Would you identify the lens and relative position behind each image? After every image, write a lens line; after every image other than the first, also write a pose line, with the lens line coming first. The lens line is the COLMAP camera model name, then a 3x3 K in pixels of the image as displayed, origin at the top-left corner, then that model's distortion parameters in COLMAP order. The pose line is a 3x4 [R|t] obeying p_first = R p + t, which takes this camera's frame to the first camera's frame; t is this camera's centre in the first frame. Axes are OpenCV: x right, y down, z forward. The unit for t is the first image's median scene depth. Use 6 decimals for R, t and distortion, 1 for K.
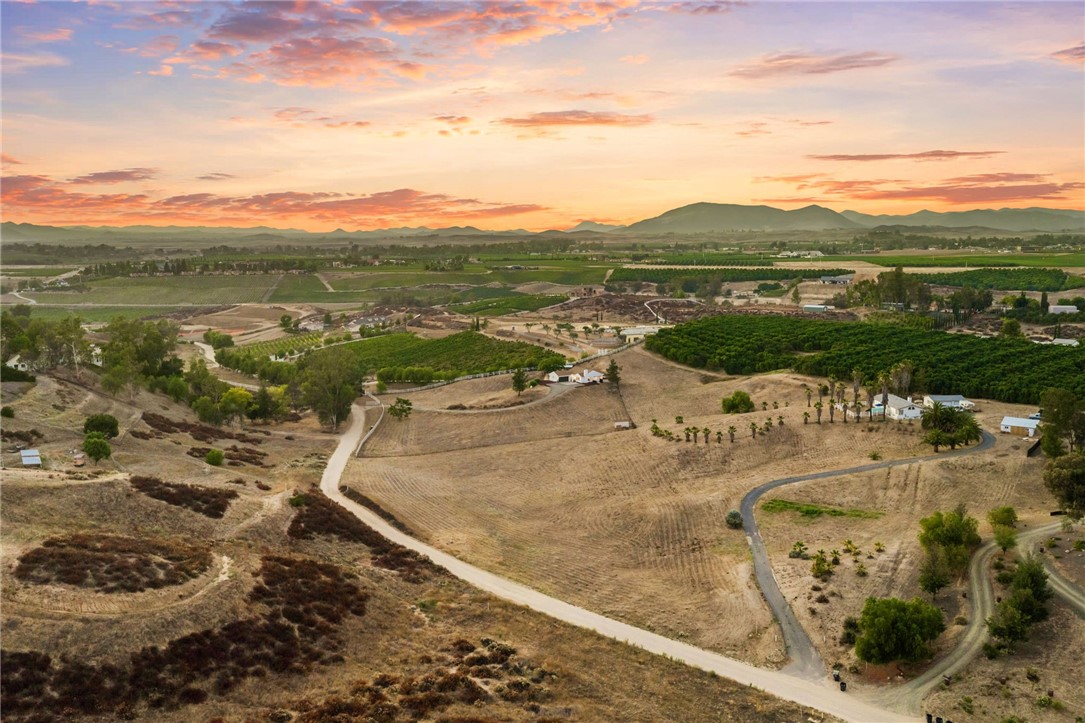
lens RADIAL K [[896.0, 0, 545.9], [0, 896.0, 360.2], [0, 0, 1]] dist [0.010901, -0.010416]
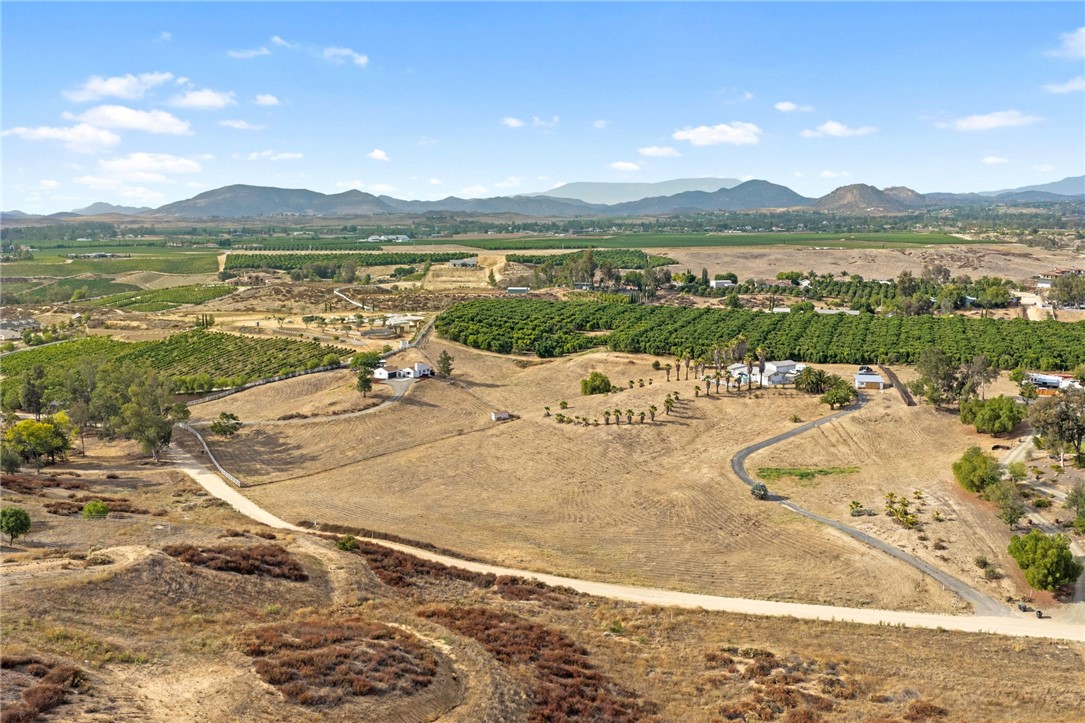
lens RADIAL K [[896.0, 0, 545.9], [0, 896.0, 360.2], [0, 0, 1]] dist [0.010901, -0.010416]
pose [[0.875779, -0.071657, 0.477364, -0.494725], [0.063389, 0.997429, 0.033429, -0.026406], [-0.478532, 0.000983, 0.878070, 0.192912]]
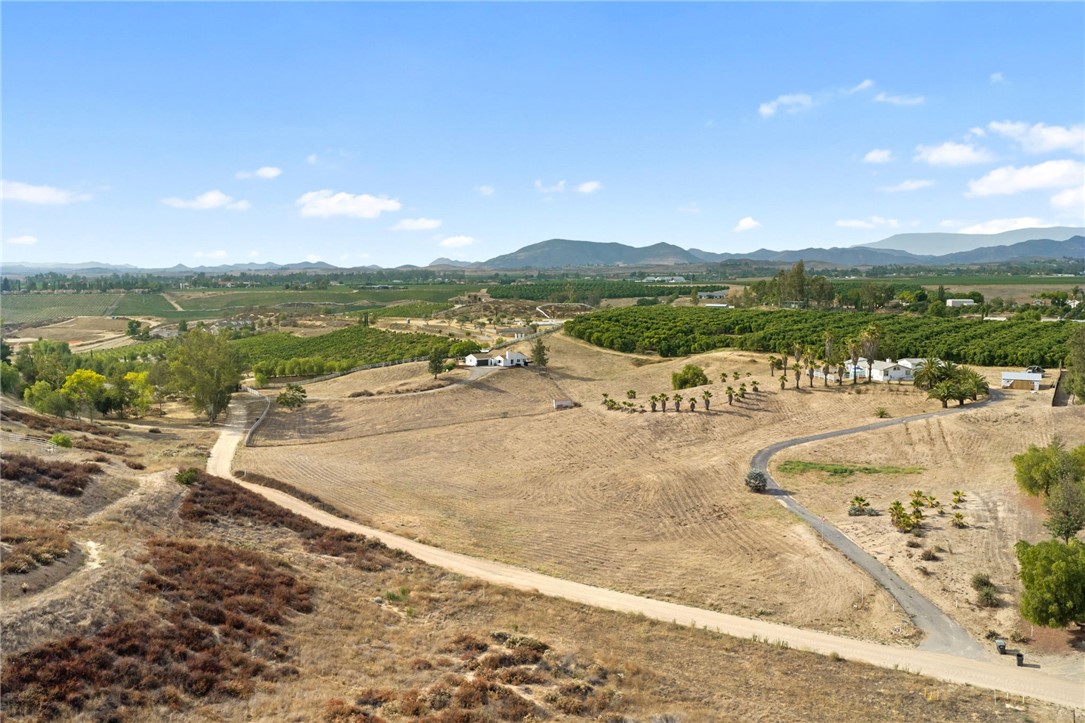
lens RADIAL K [[896.0, 0, 545.9], [0, 896.0, 360.2], [0, 0, 1]] dist [0.010901, -0.010416]
pose [[0.987044, -0.012491, 0.159966, -0.103717], [0.019078, 0.999029, -0.039709, 0.095612], [-0.159315, 0.042247, 0.986324, 0.224389]]
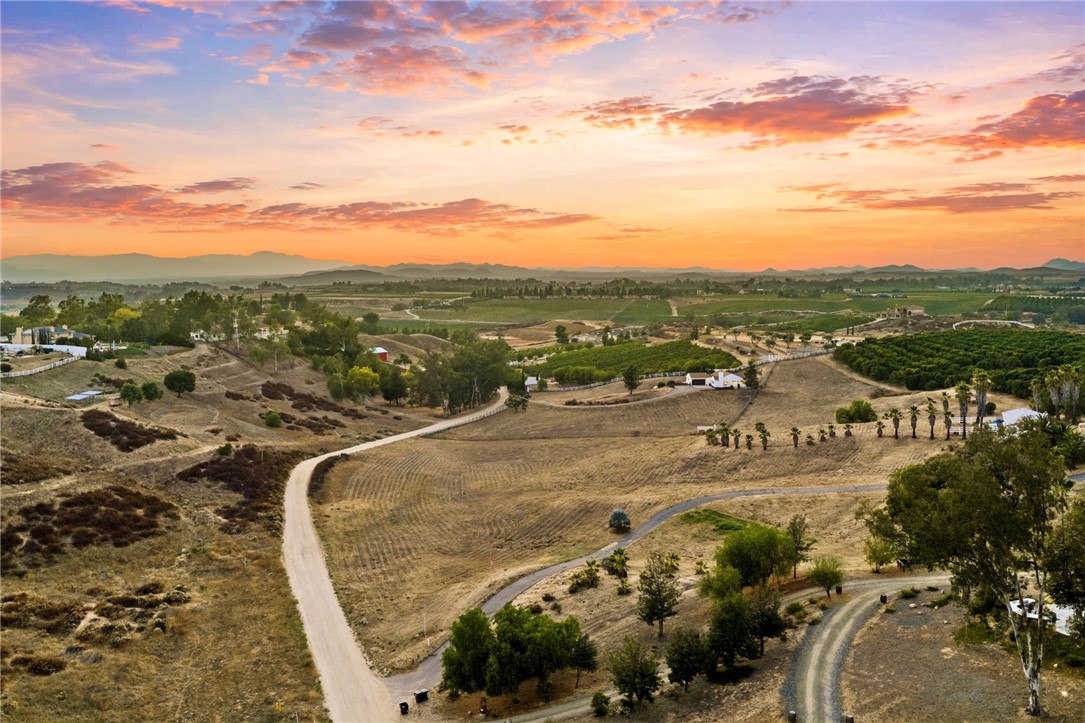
lens RADIAL K [[896.0, 0, 545.9], [0, 896.0, 360.2], [0, 0, 1]] dist [0.010901, -0.010416]
pose [[0.889870, 0.044449, -0.454043, 0.500948], [-0.064475, 0.997506, -0.028710, 0.060754], [0.451635, 0.054823, 0.890517, 0.251183]]
